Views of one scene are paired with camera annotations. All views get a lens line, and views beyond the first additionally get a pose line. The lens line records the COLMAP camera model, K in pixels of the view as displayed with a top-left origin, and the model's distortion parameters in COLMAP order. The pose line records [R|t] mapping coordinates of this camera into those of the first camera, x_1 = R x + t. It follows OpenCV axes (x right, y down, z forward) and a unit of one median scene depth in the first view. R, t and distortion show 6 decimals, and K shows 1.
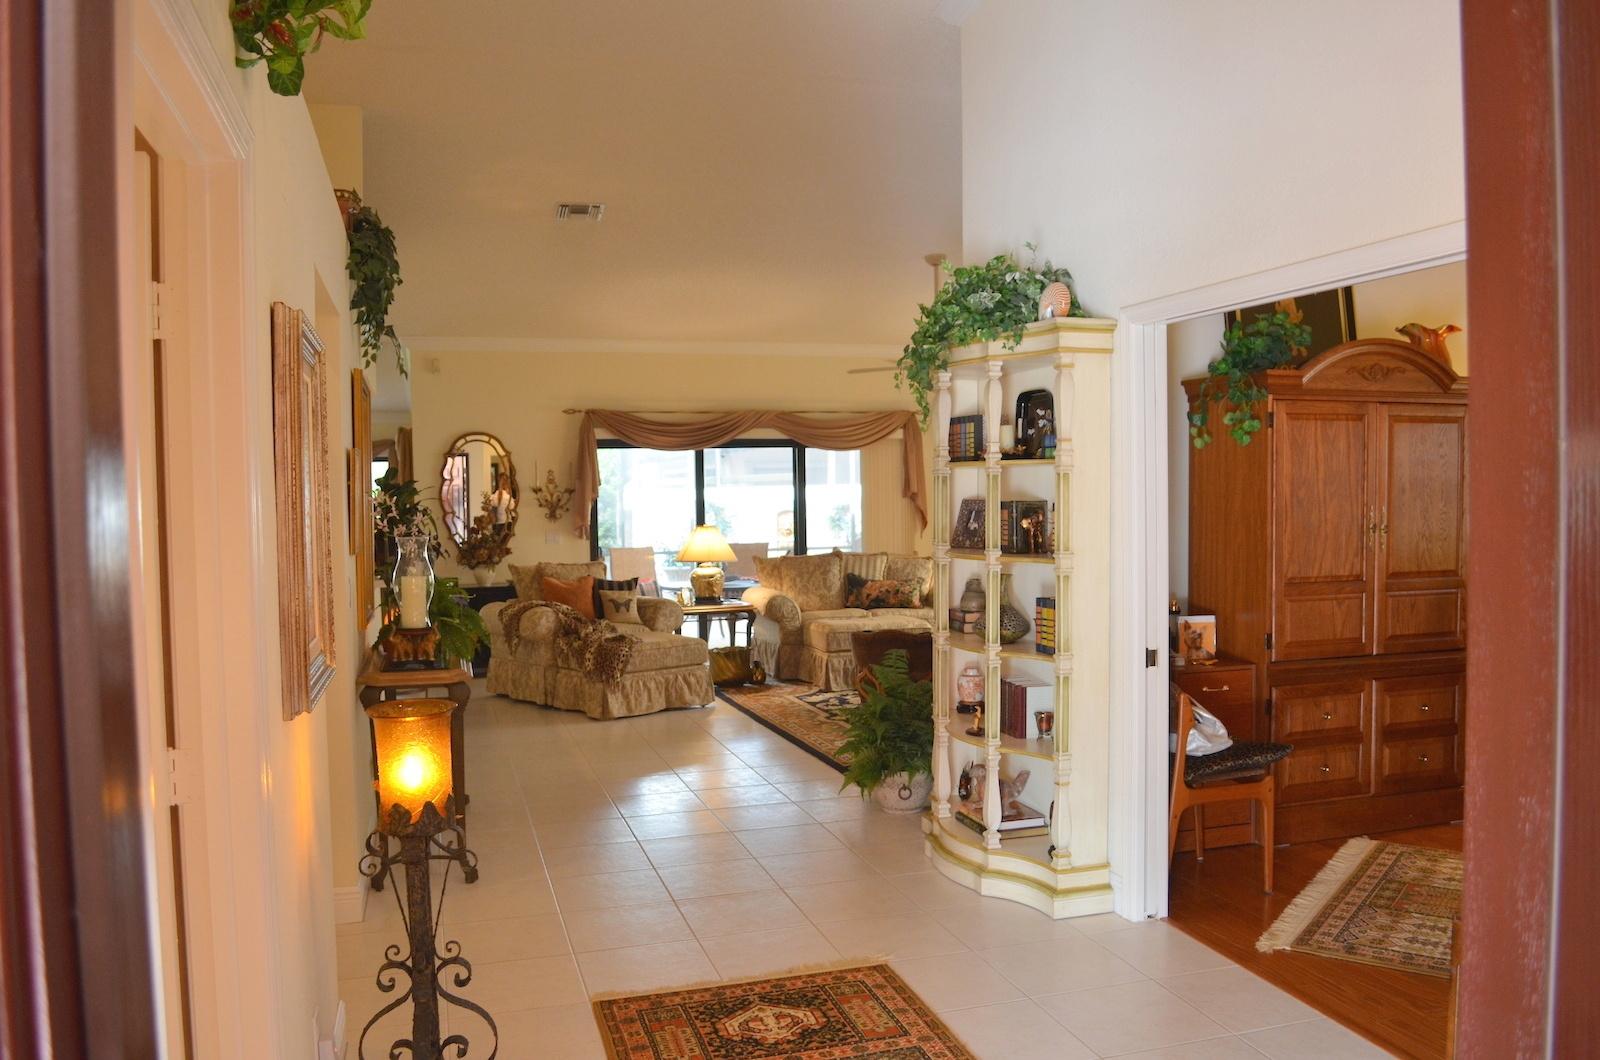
lens RADIAL K [[1255.9, 0, 800.0], [0, 1255.9, 530.0], [0, 0, 1]] dist [-0.077232, 0.000862]
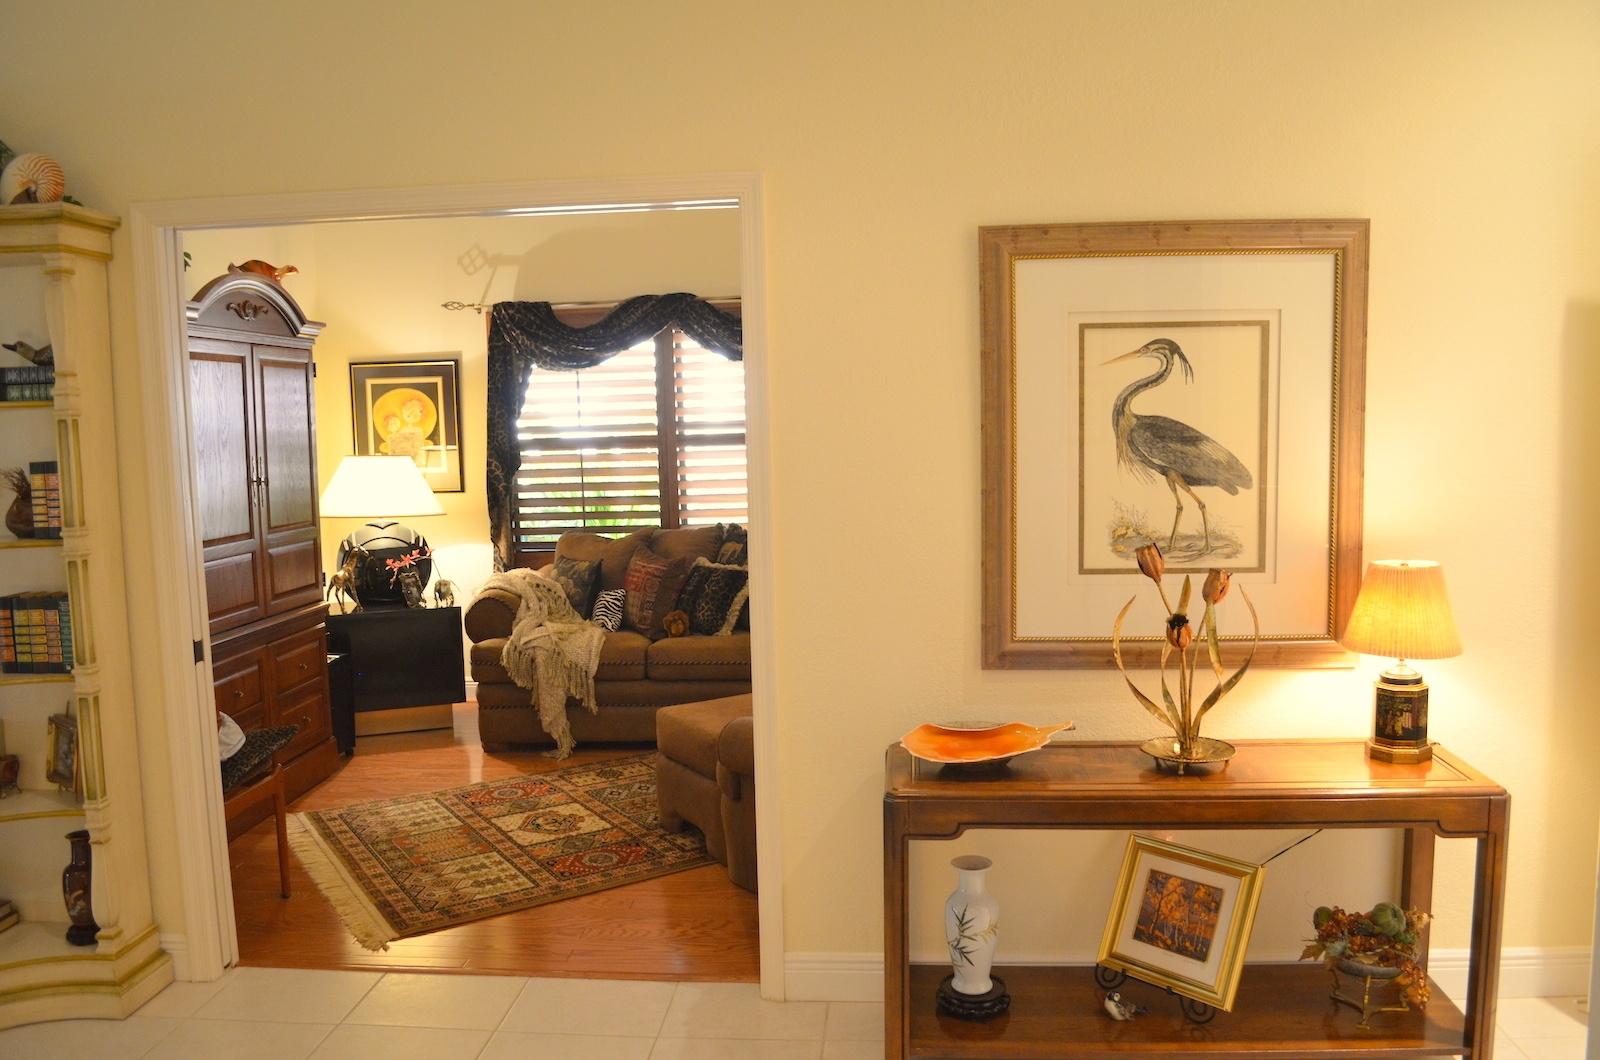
lens RADIAL K [[1255.9, 0, 800.0], [0, 1255.9, 530.0], [0, 0, 1]] dist [-0.077232, 0.000862]
pose [[0.374931, -0.086187, 0.923037, -0.287926], [0.059077, 0.995867, 0.068991, -0.005810], [-0.925168, 0.028664, 0.378473, 0.340162]]
